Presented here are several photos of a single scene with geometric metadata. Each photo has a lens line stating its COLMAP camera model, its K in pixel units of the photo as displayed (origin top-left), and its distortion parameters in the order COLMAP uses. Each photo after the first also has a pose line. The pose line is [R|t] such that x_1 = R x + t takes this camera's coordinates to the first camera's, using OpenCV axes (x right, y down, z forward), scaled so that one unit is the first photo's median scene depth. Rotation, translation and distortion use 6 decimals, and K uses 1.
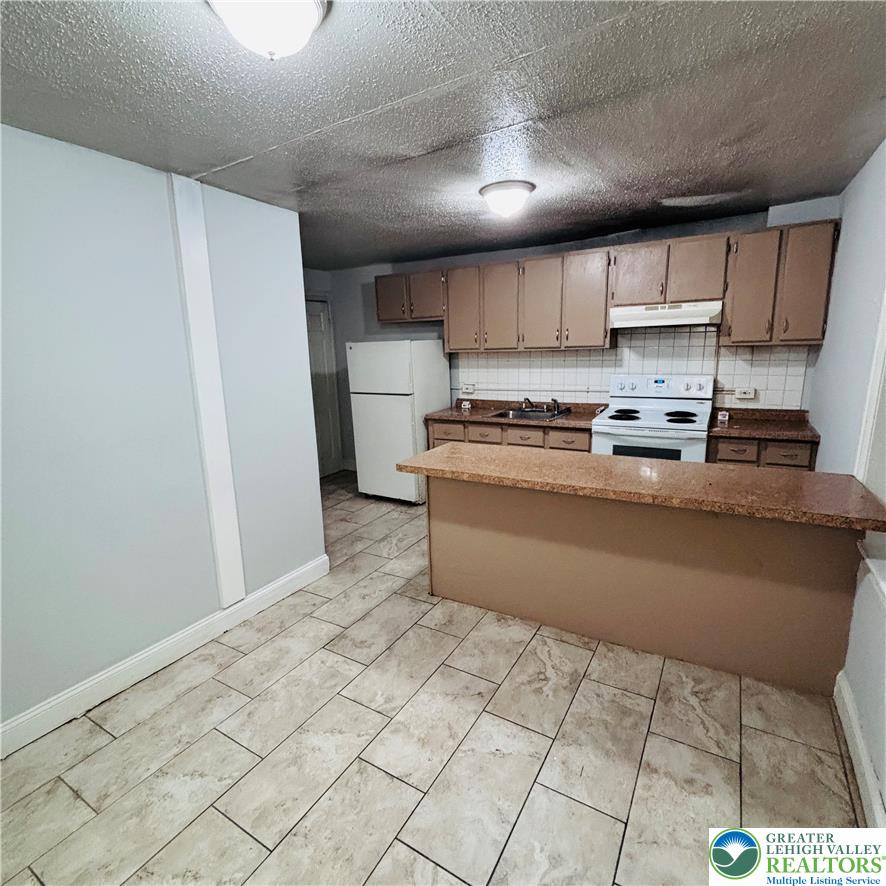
lens RADIAL K [[477.5, 0, 443.0], [0, 477.5, 443.0], [0, 0, 1]] dist [0.045595, -0.044479]
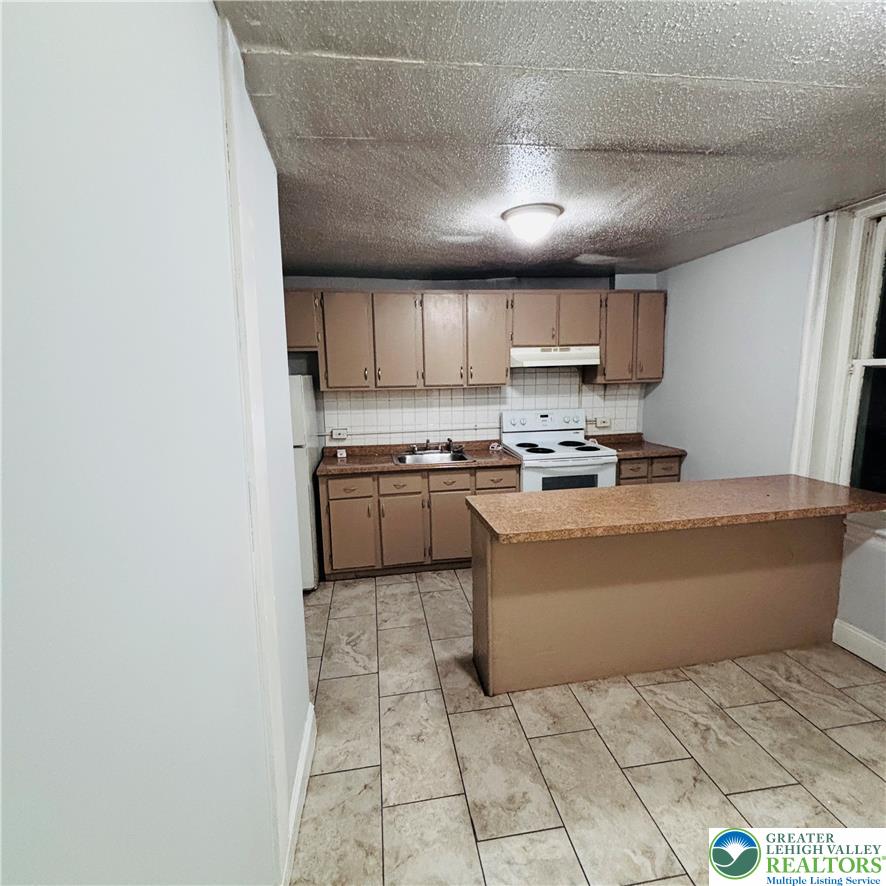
lens RADIAL K [[478.9, 0, 443.0], [0, 478.9, 443.0], [0, 0, 1]] dist [0.002247, 0.000315]
pose [[0.765779, -0.075206, 0.638692, -0.505005], [0.130142, 0.990713, -0.039381, -0.063097], [-0.629798, 0.113277, 0.768454, 0.370054]]
